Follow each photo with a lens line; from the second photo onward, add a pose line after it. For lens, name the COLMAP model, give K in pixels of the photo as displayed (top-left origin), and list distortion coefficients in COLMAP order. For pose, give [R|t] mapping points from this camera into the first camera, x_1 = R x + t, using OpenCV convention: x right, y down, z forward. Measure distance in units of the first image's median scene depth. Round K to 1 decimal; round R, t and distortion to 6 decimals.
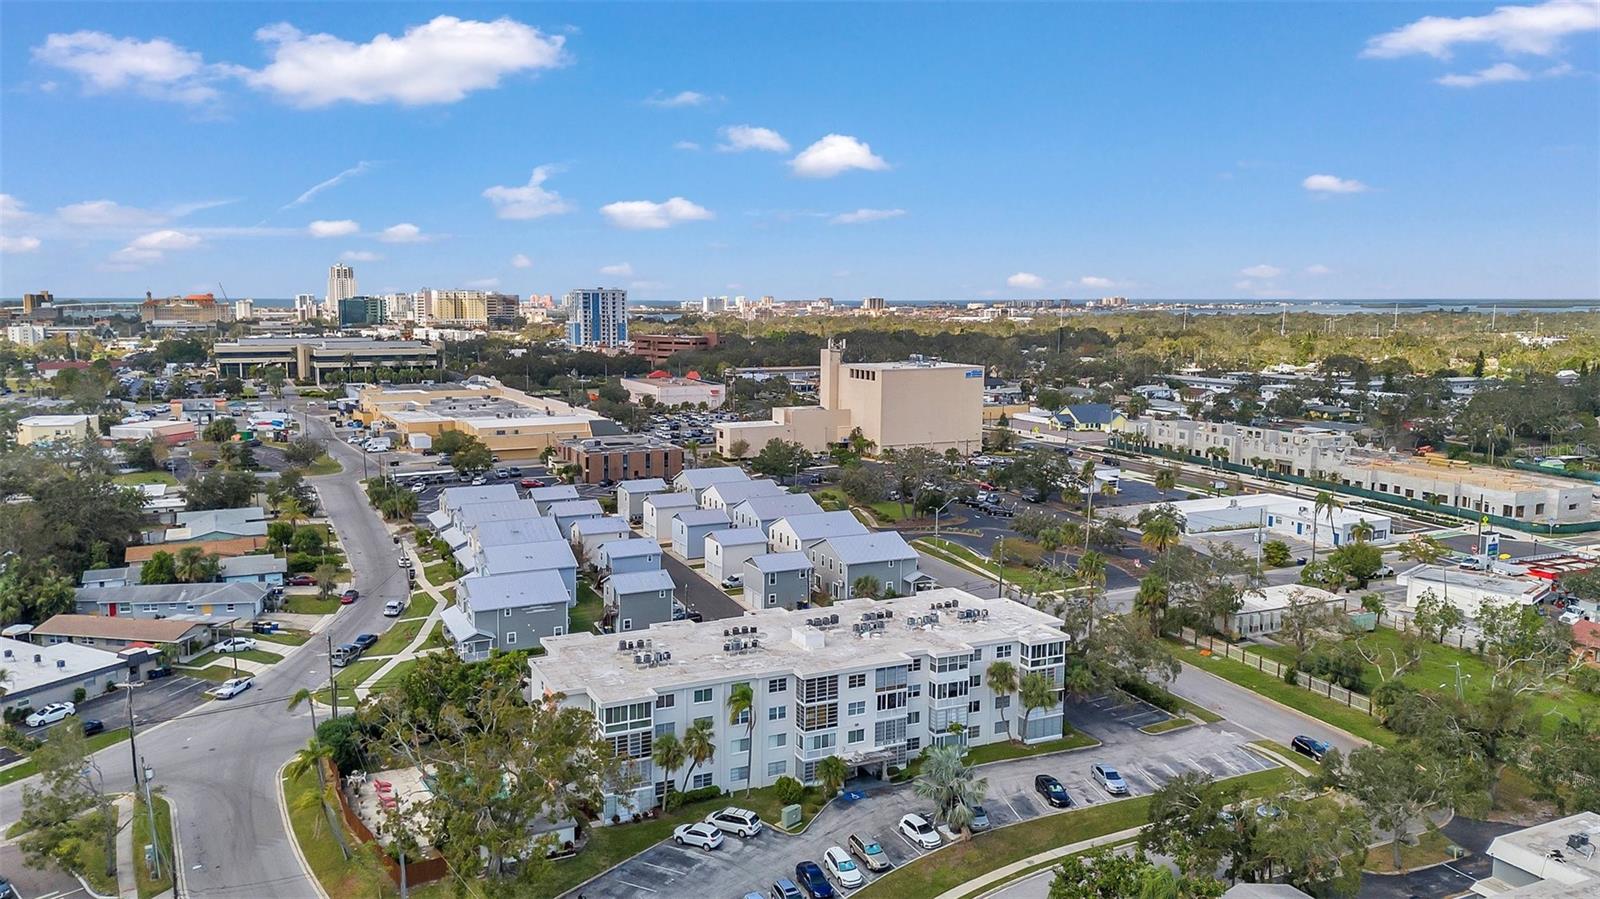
lens RADIAL K [[1187.5, 0, 804.0], [0, 1187.5, 430.7], [0, 0, 1]] dist [0.086962, -0.081022]
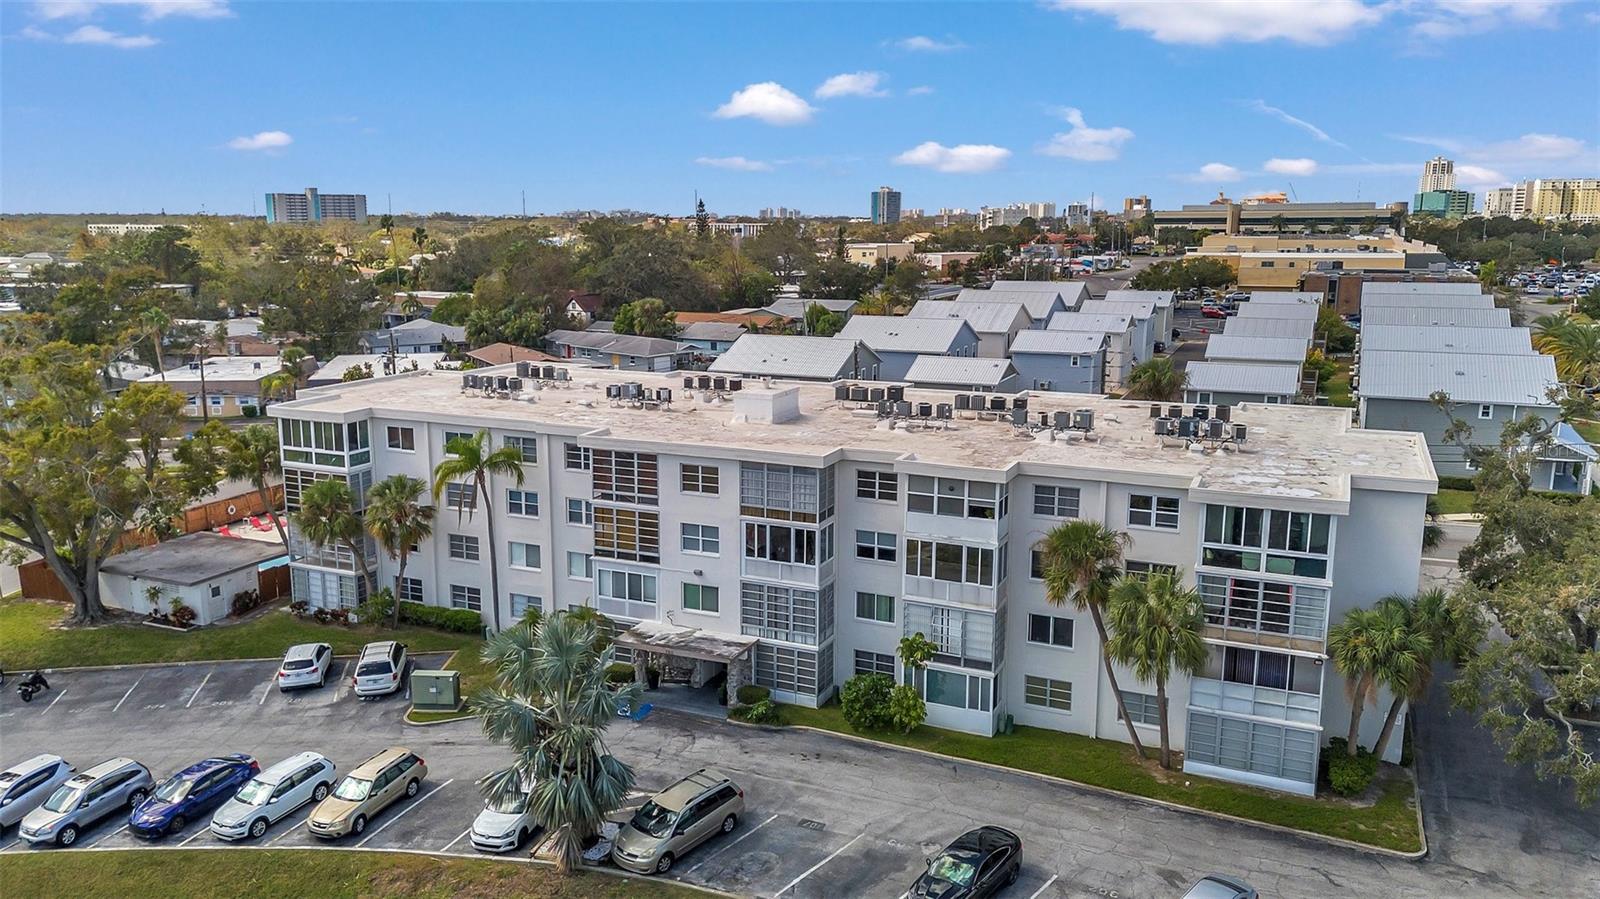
lens RADIAL K [[1218.5, 0, 760.2], [0, 1218.5, 449.8], [0, 0, 1]] dist [0.079158, -0.070612]
pose [[0.636796, 0.142925, -0.757669, 0.391821], [-0.081107, 0.989634, 0.118514, 0.136970], [0.766754, -0.014017, 0.641788, 0.692461]]
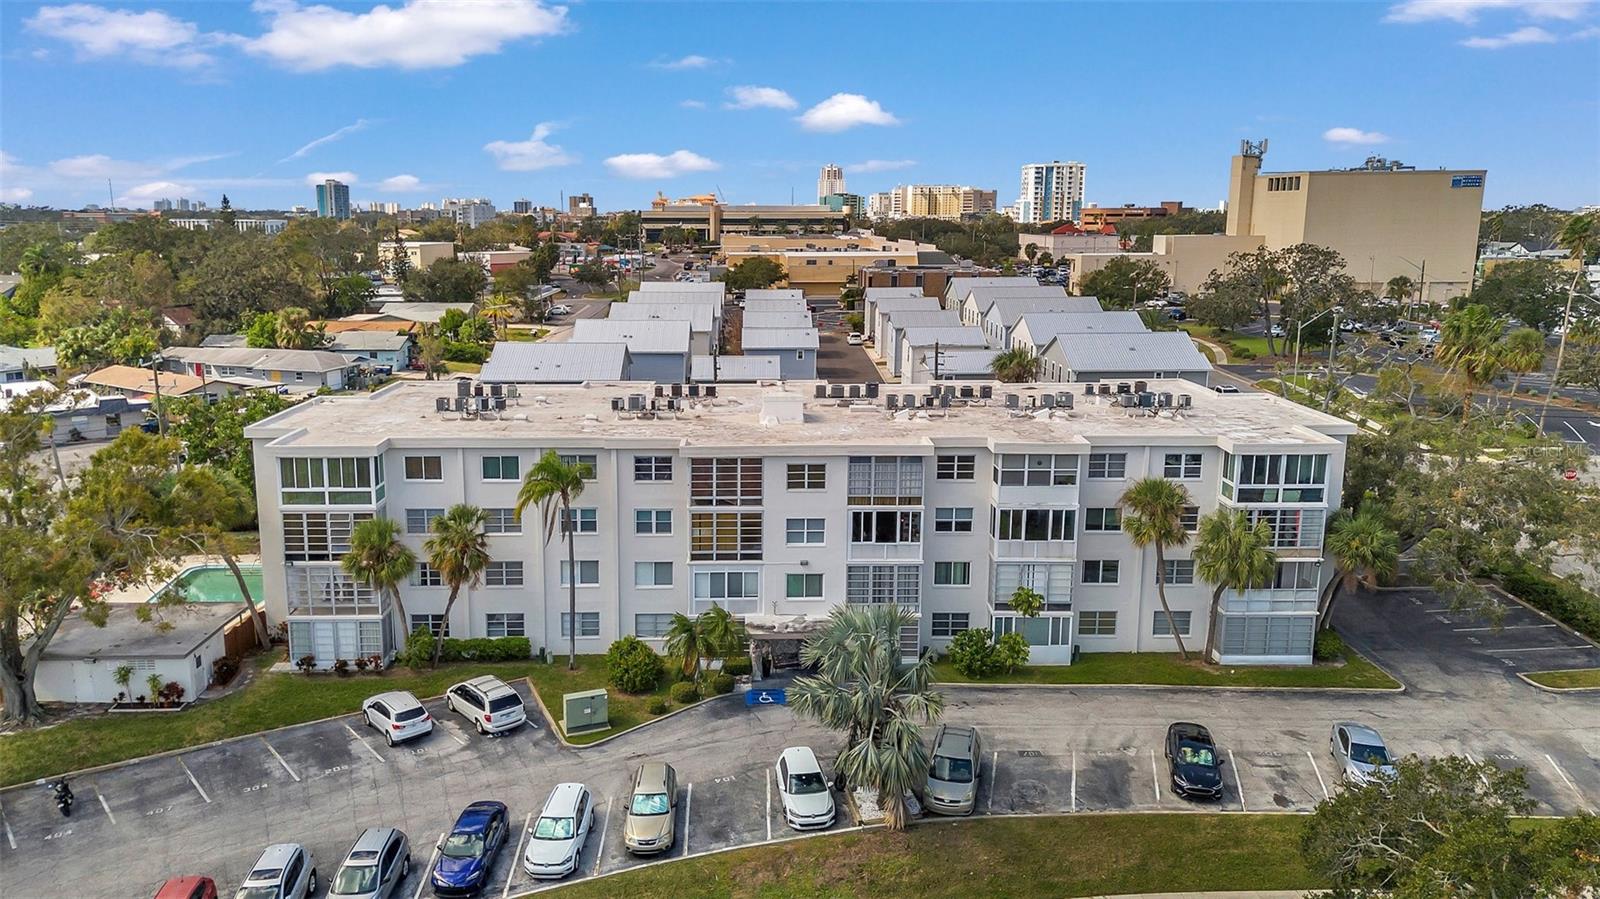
lens RADIAL K [[1225.2, 0, 778.8], [0, 1225.2, 448.9], [0, 0, 1]] dist [0.091986, -0.099092]
pose [[0.911821, 0.076750, -0.403350, 0.228062], [-0.043399, 0.994886, 0.091200, 0.147171], [0.408287, -0.065654, 0.910489, 0.514138]]
